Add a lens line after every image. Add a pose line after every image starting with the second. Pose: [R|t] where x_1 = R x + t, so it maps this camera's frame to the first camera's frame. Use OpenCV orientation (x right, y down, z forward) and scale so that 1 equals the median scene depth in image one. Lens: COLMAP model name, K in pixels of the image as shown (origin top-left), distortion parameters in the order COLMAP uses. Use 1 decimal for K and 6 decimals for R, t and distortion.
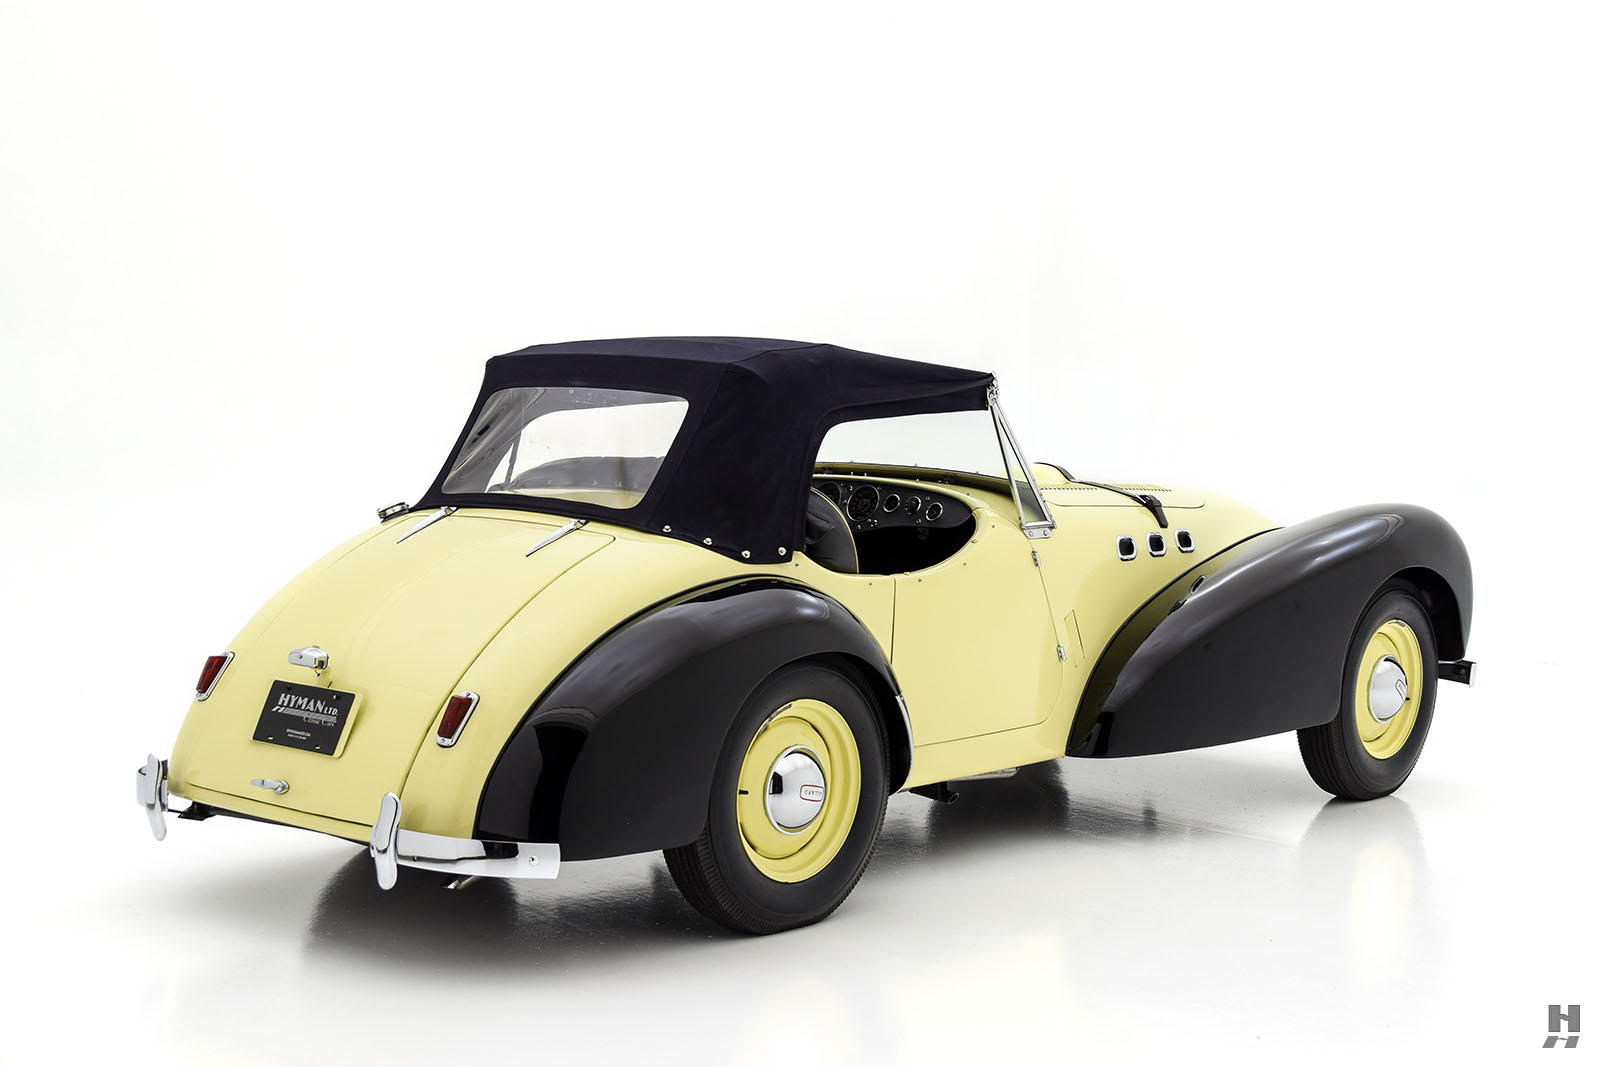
lens RADIAL K [[2507.3, 0, 806.5], [0, 2507.3, 532.5], [0, 0, 1]] dist [0.077087, -0.018950]
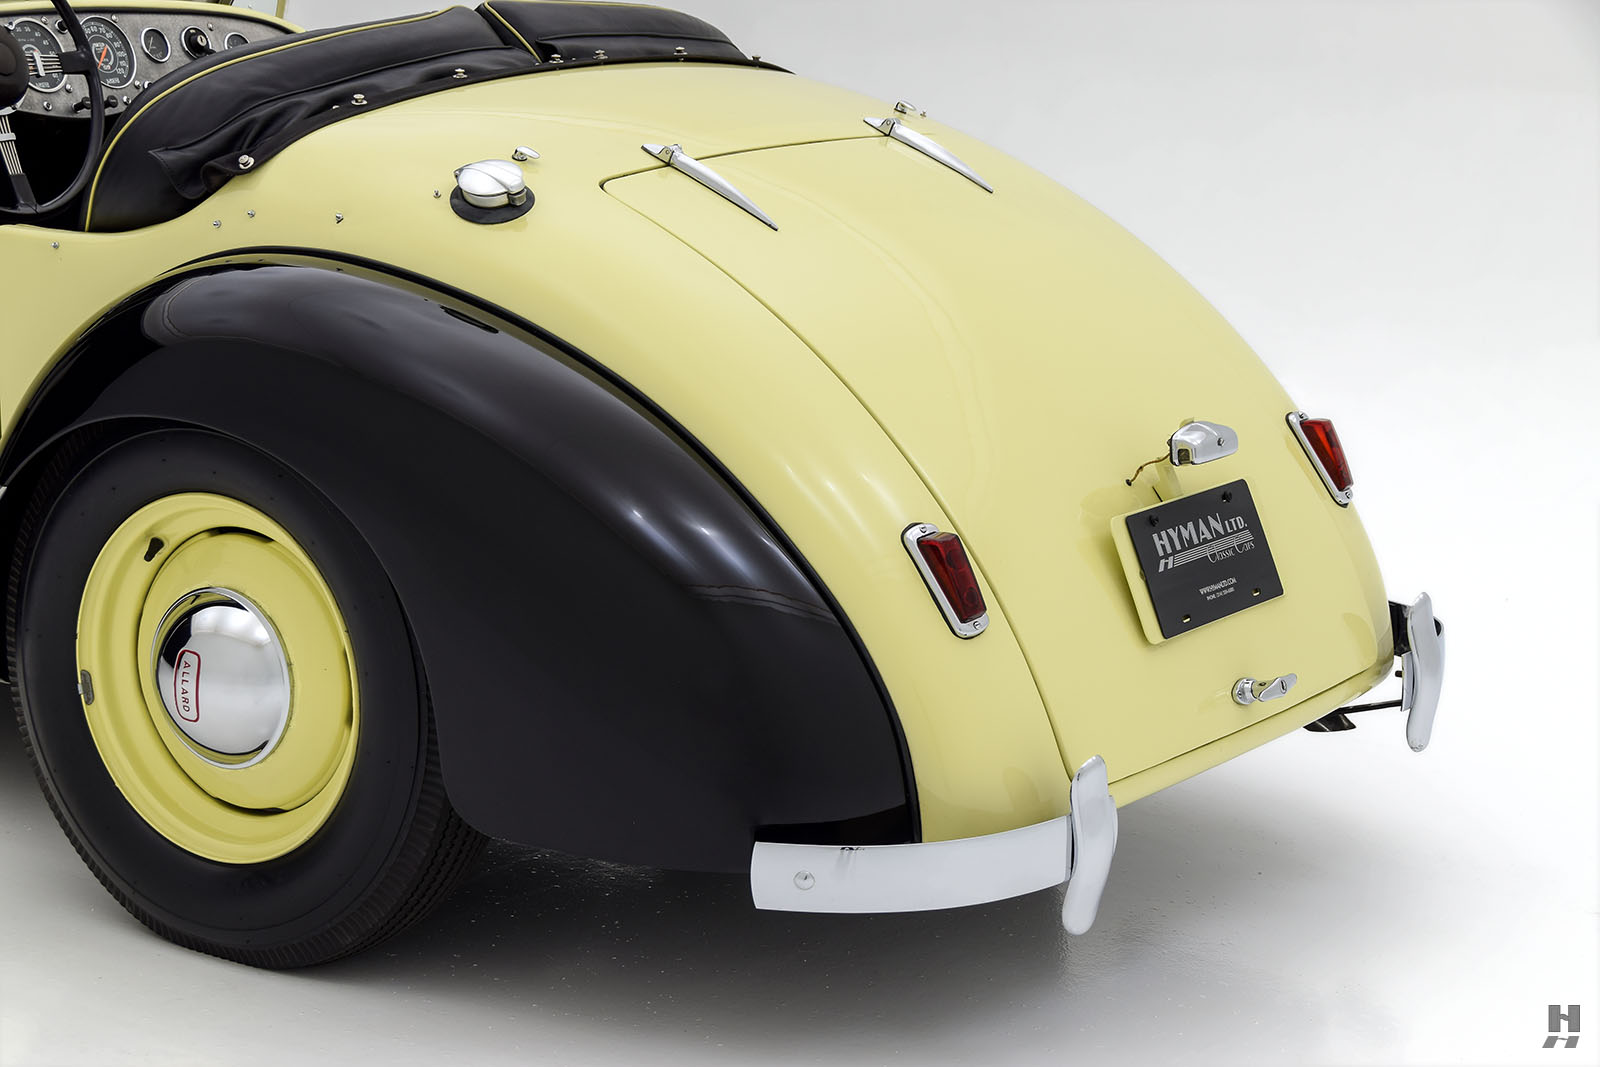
lens RADIAL K [[3572.3, 0, 800.0], [0, 3572.3, 533.5], [0, 0, 1]] dist [0.016164, 2.610088]
pose [[-0.132183, -0.246340, 0.960127, -0.852718], [0.036583, 0.966754, 0.253077, -0.114733], [-0.990550, 0.068576, -0.118776, 1.116770]]
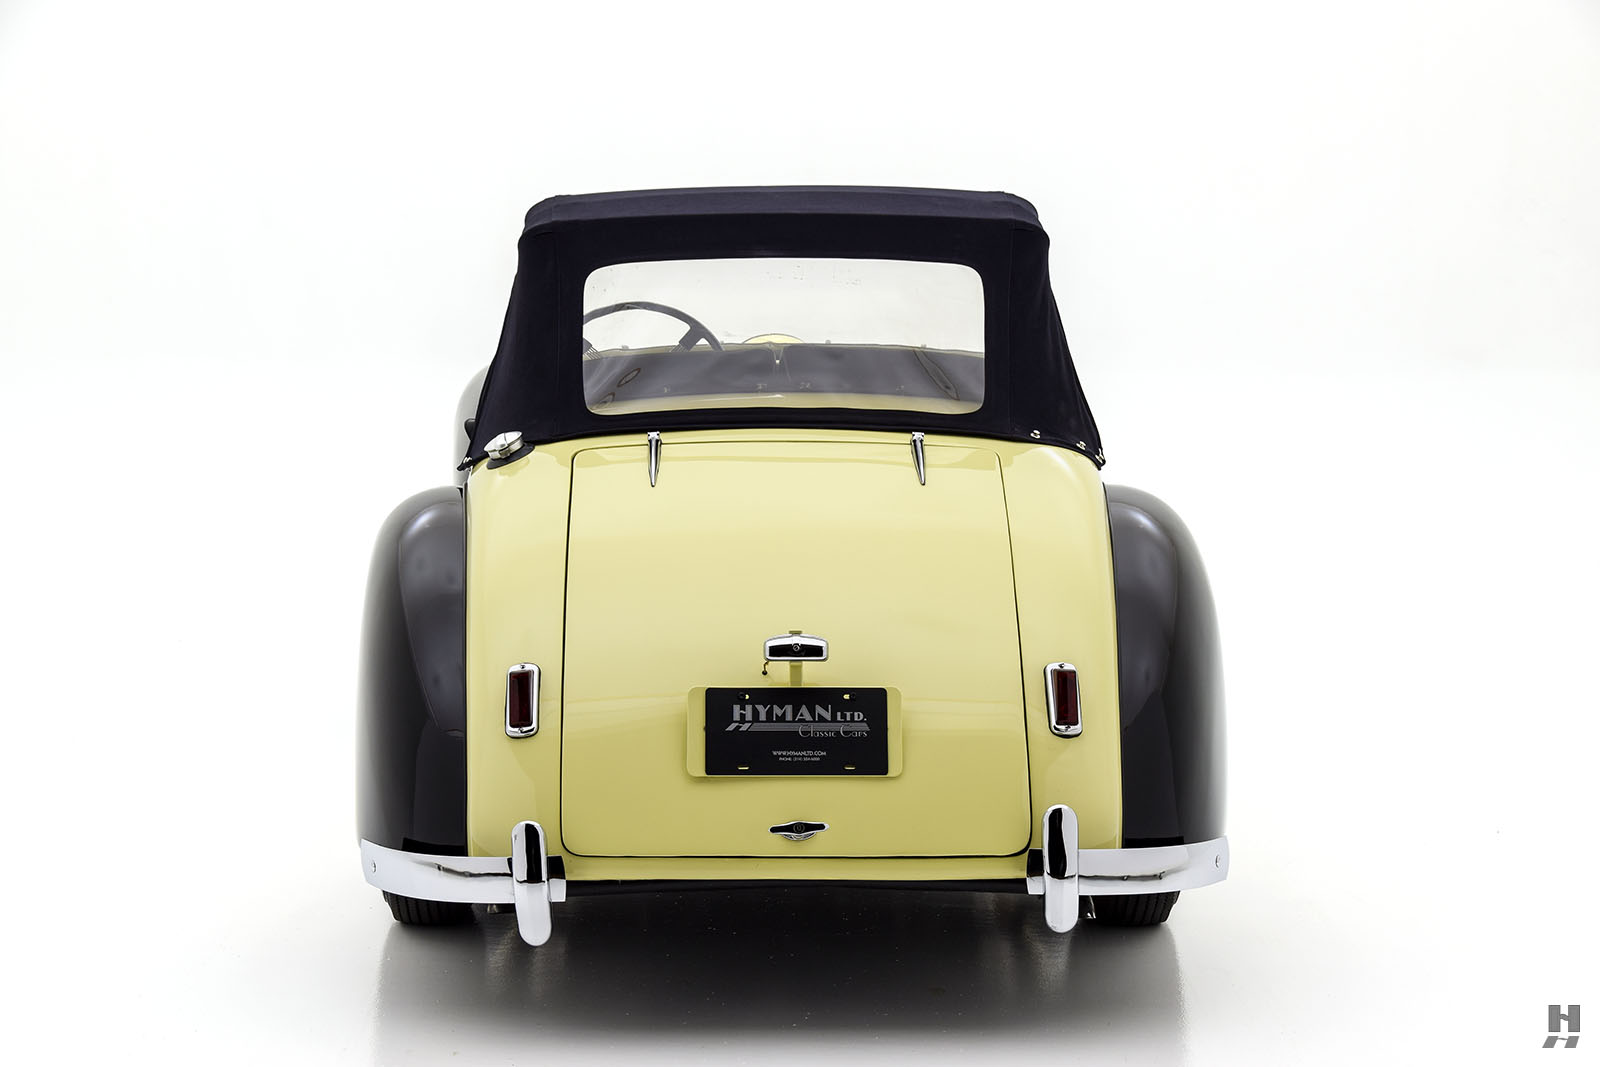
lens RADIAL K [[3206.5, 0, 800.0], [0, 3206.5, 533.5], [0, 0, 1]] dist [0.036499, 0.124205]
pose [[0.725100, -0.096200, 0.681891, -0.782892], [0.066649, 0.995350, 0.069550, -0.044672], [-0.685410, -0.004983, 0.728140, 0.316173]]
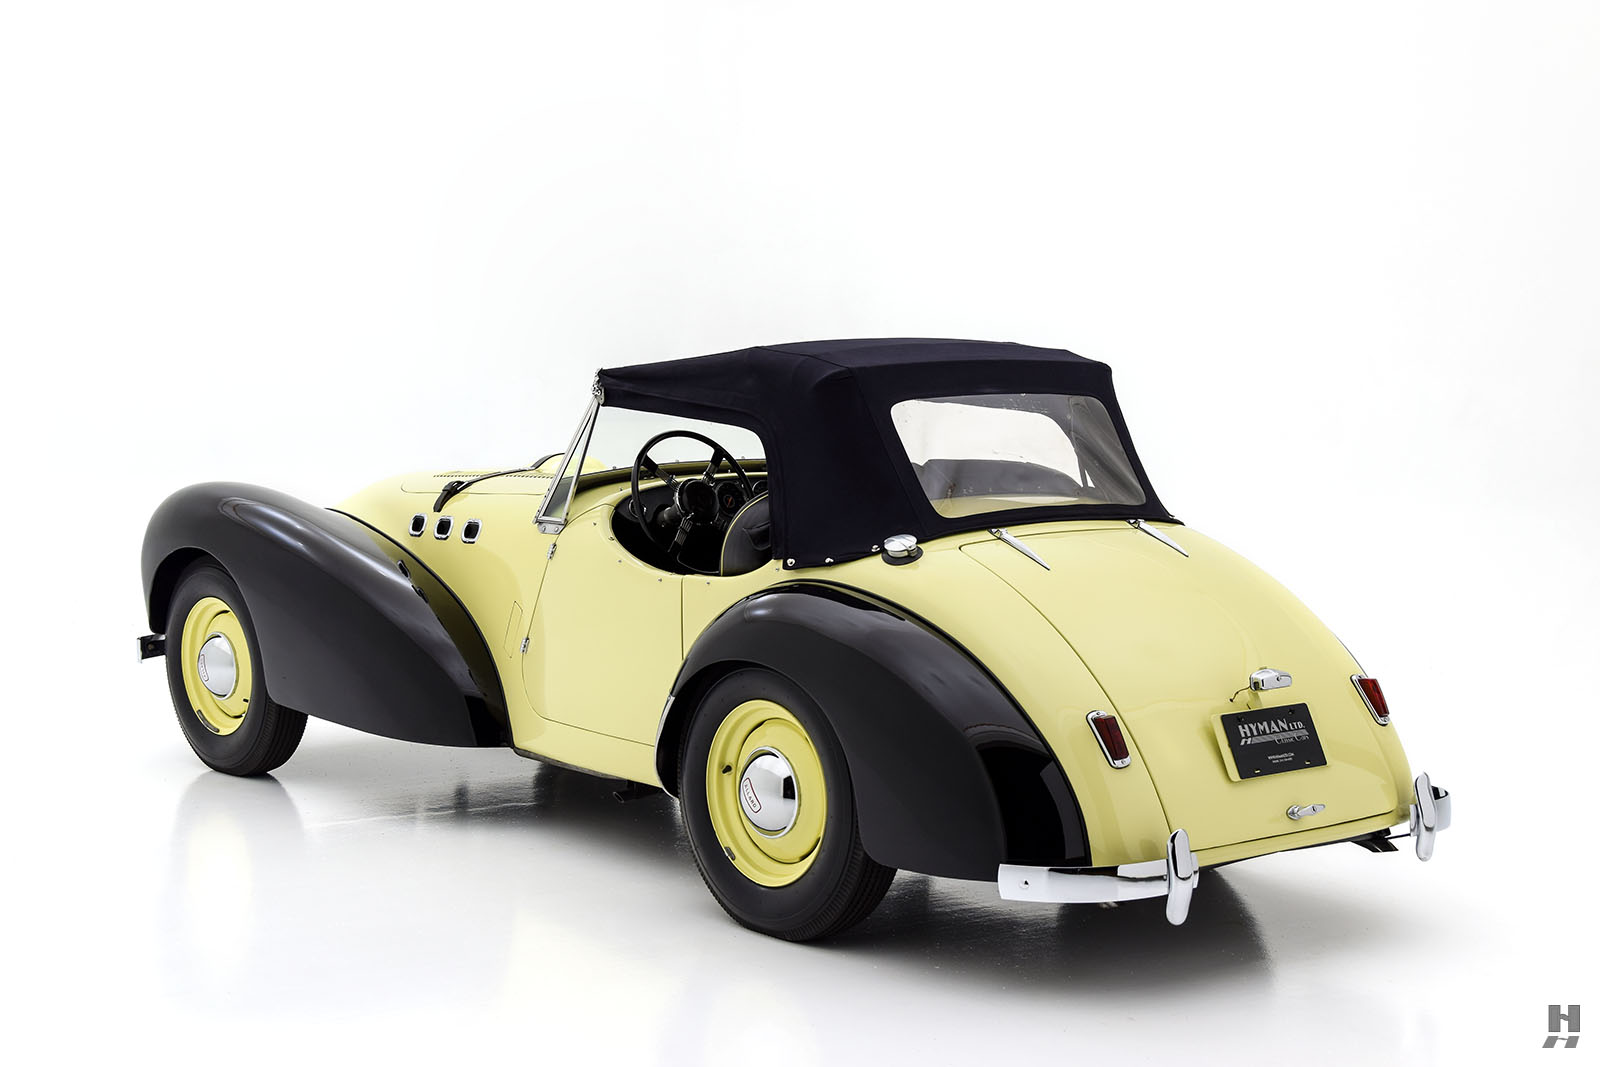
lens RADIAL K [[2440.2, 0, 807.4], [0, 2440.2, 532.2], [0, 0, 1]] dist [0.074188, 0.154867]
pose [[0.132102, -0.104713, 0.985690, -1.100368], [0.074669, 0.992630, 0.095443, -0.106090], [-0.988420, 0.060992, 0.138947, 0.995098]]
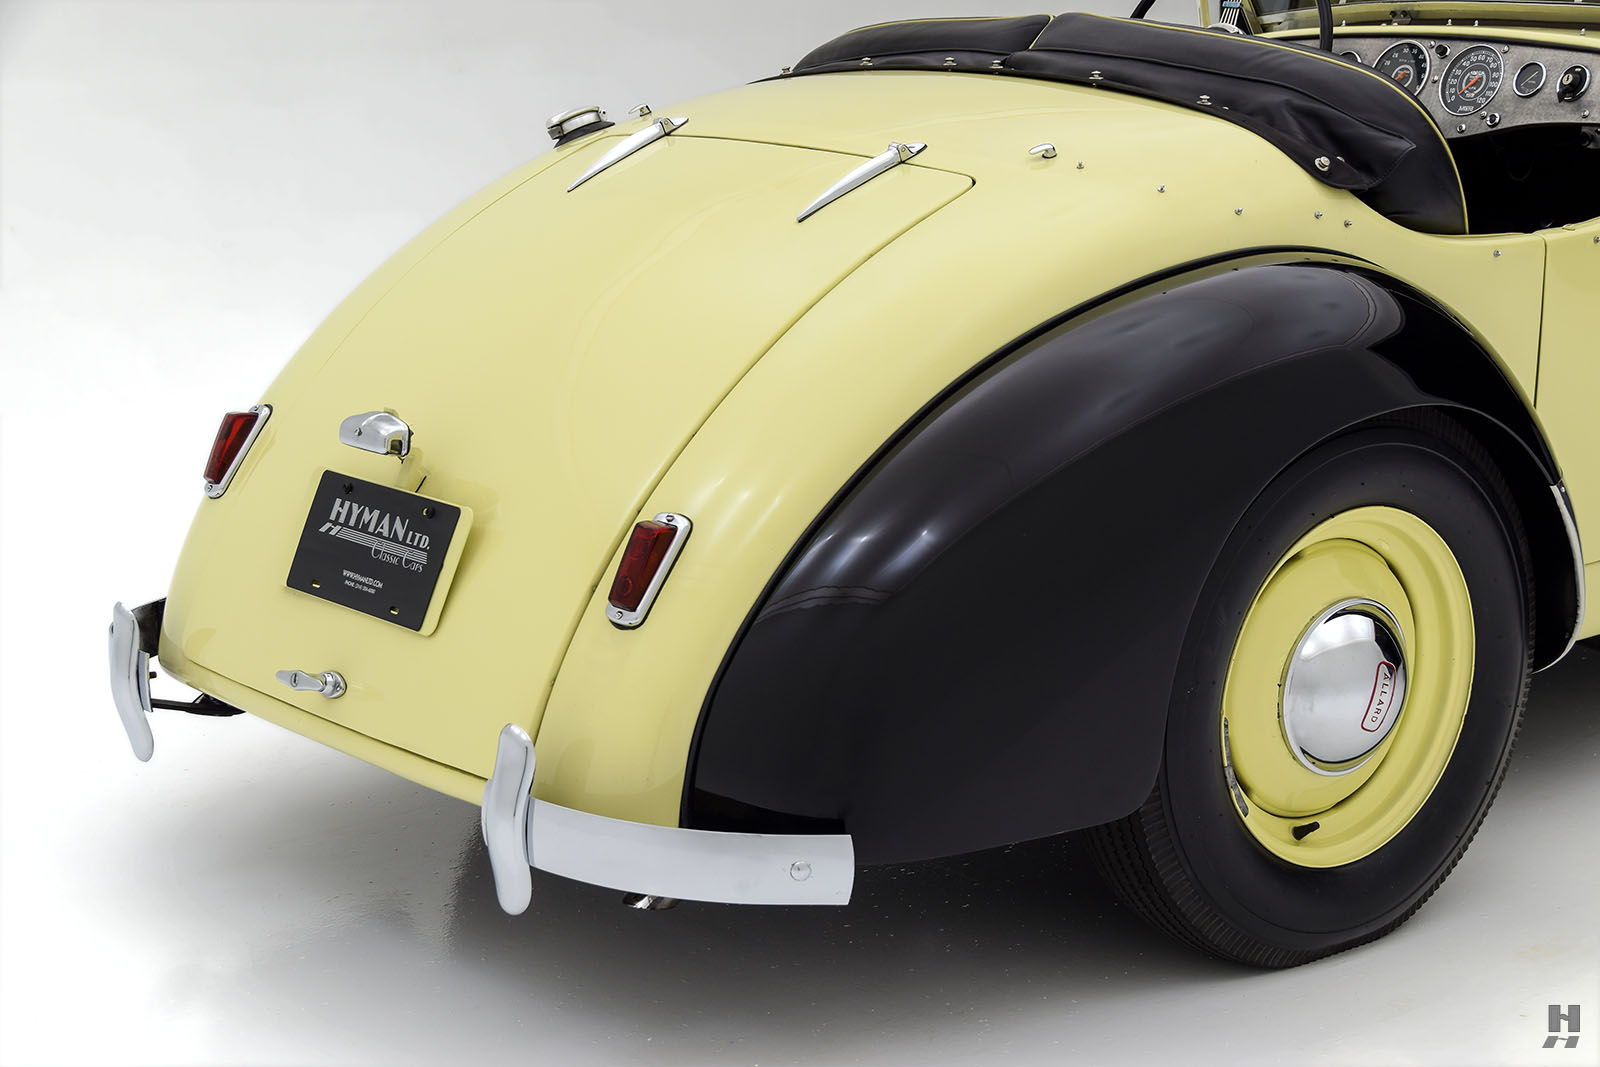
lens RADIAL K [[3114.1, 0, 798.6], [0, 3114.1, 614.7], [0, 0, 1]] dist [0.172727, 0.130865]
pose [[0.986488, 0.004616, -0.163767, -0.009004], [0.022626, 0.986186, 0.164091, -0.015219], [0.162262, -0.165580, 0.972756, 0.373670]]
